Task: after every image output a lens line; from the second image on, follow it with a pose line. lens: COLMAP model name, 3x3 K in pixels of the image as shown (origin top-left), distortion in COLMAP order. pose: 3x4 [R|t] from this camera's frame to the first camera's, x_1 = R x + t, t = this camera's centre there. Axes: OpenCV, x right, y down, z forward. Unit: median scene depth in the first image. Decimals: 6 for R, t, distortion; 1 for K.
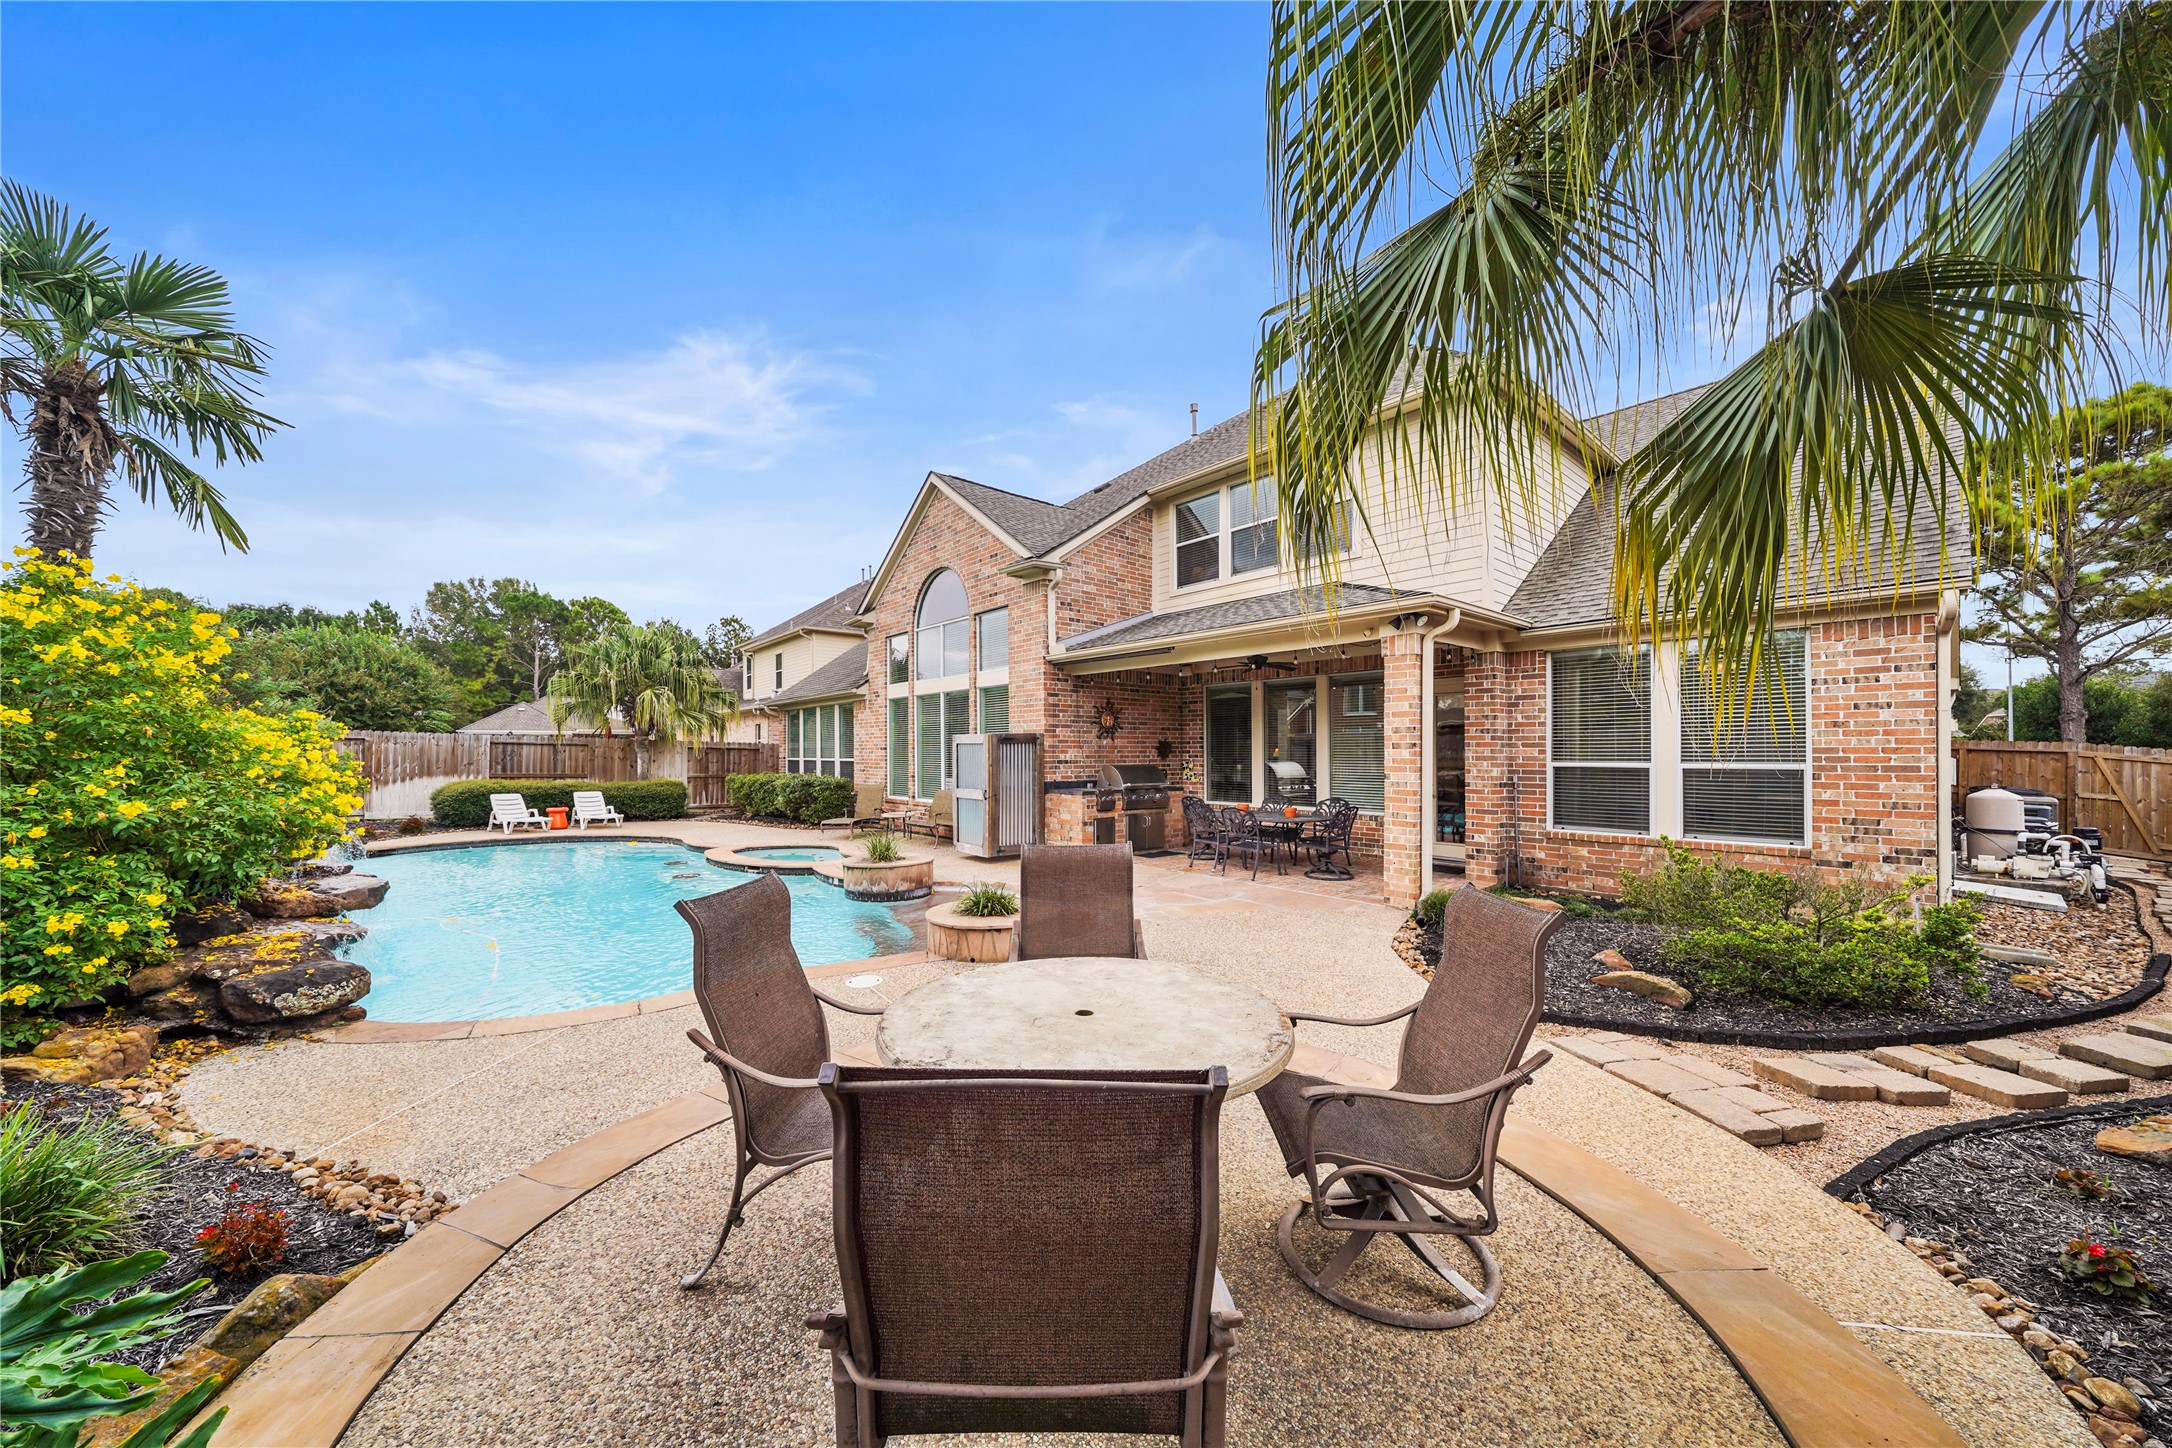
lens RADIAL K [[722.5, 0, 1083.9], [0, 722.5, 748.3], [0, 0, 1]] dist [-0.007186, -0.000085]
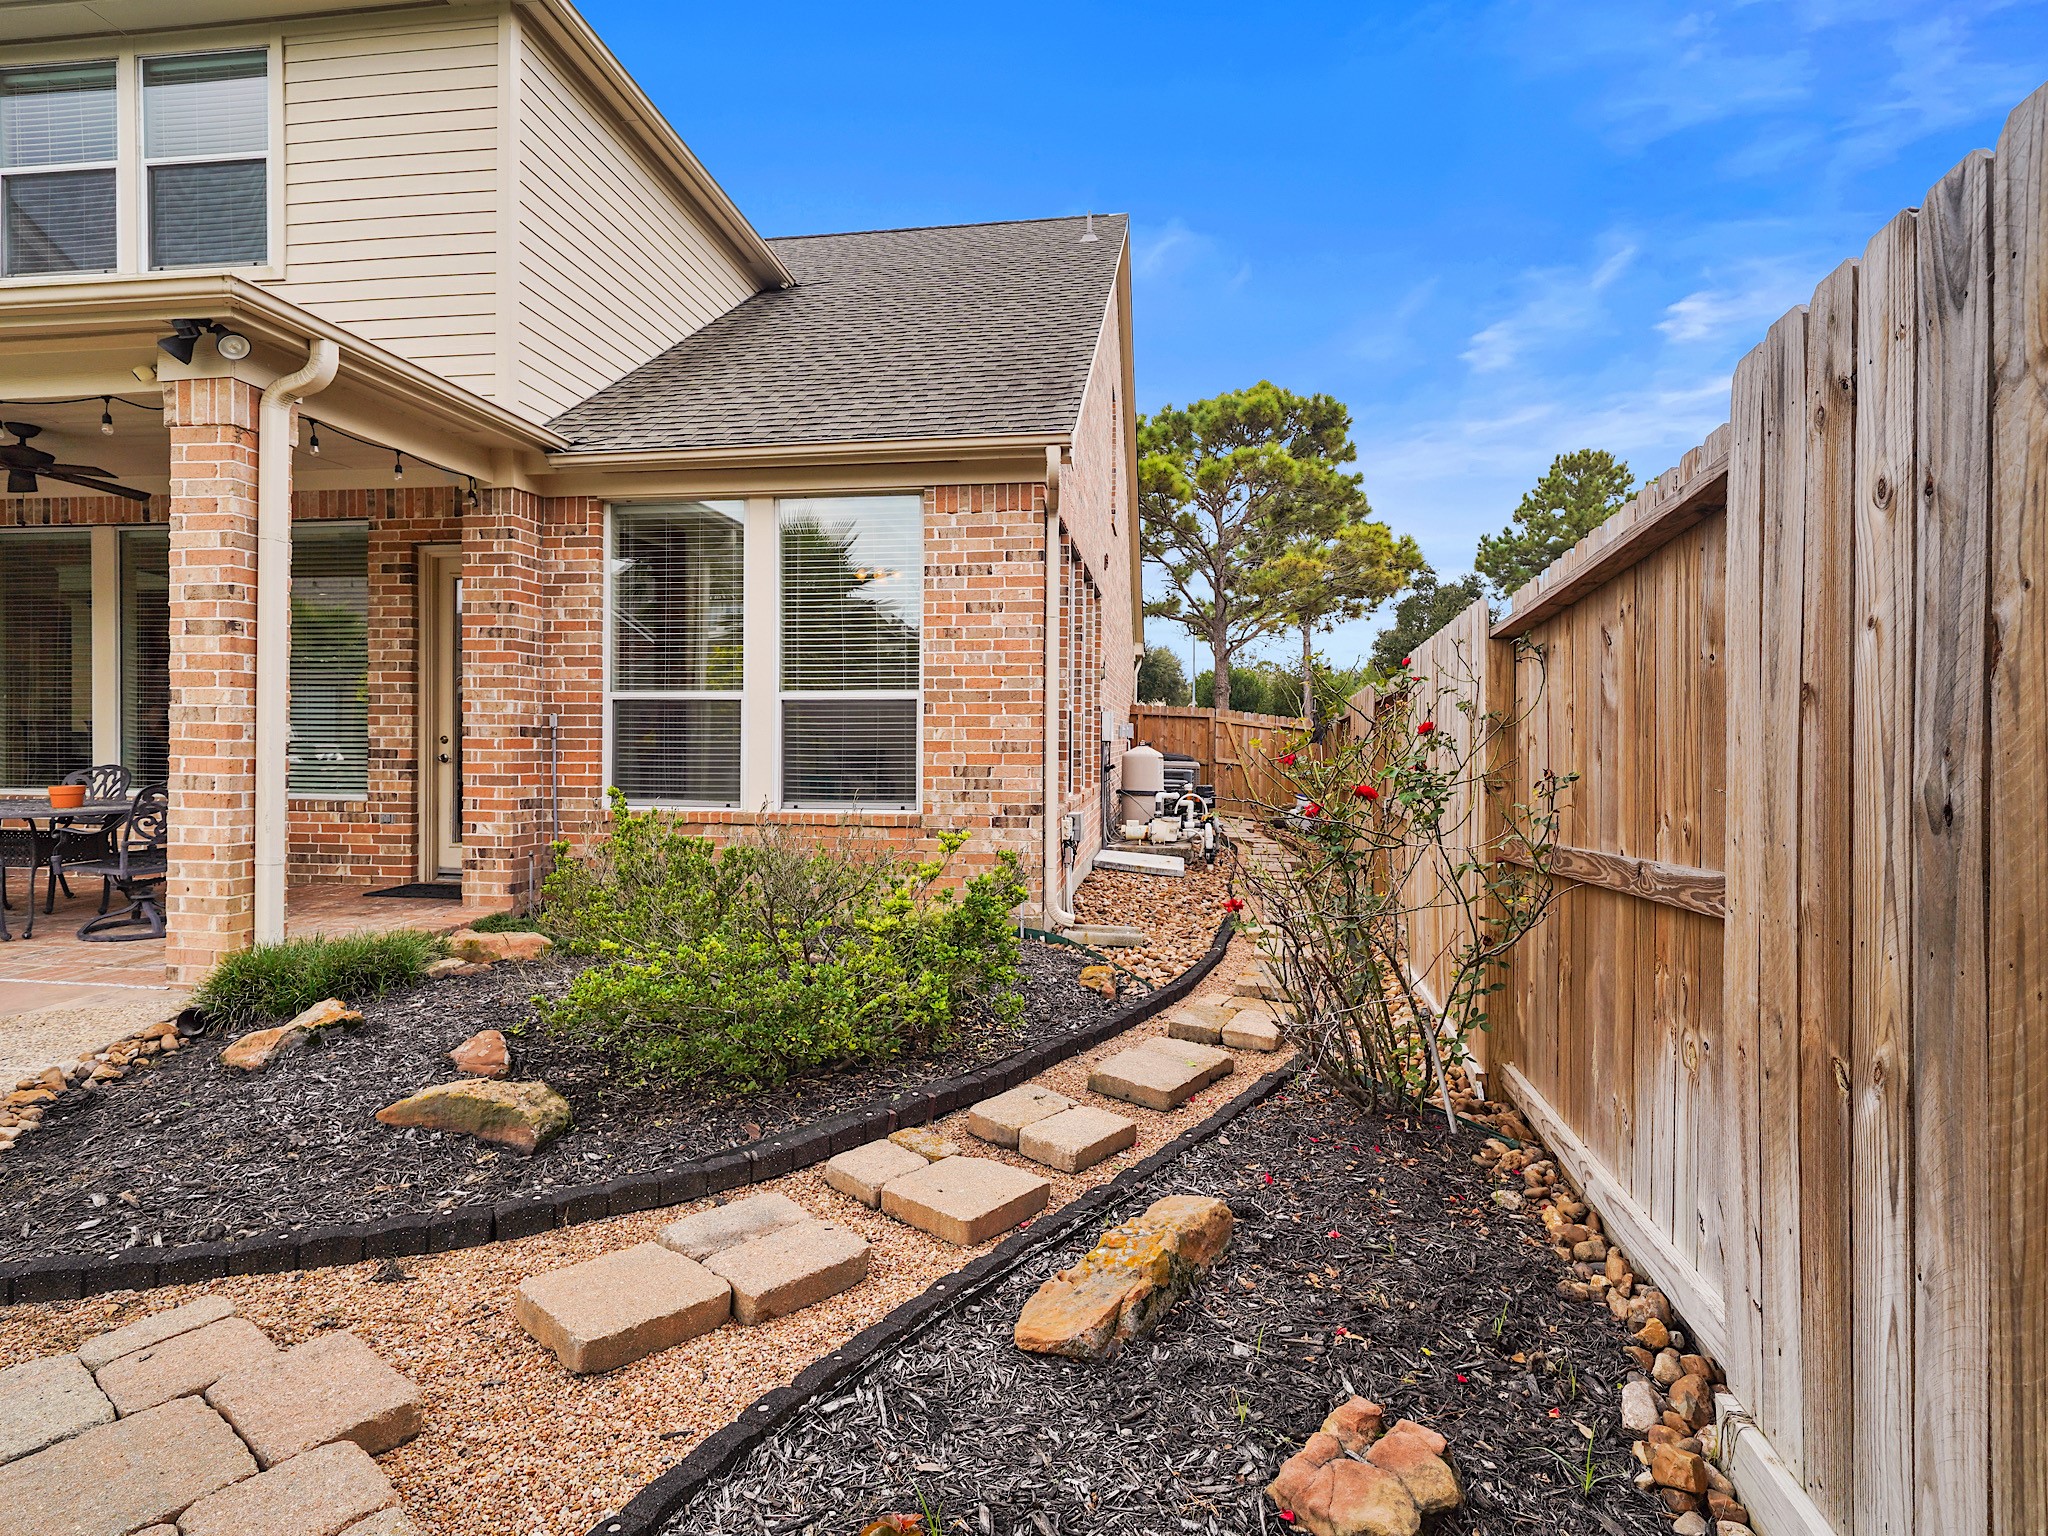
lens RADIAL K [[896.3, 0, 1024.0], [0, 896.3, 768.0], [0, 0, 1]] dist [0.000917, -0.000007]
pose [[0.772204, -0.005359, 0.635352, 0.536982], [-0.005936, 0.999860, 0.015648, 0.081121], [-0.635347, -0.015855, 0.772064, 0.272045]]
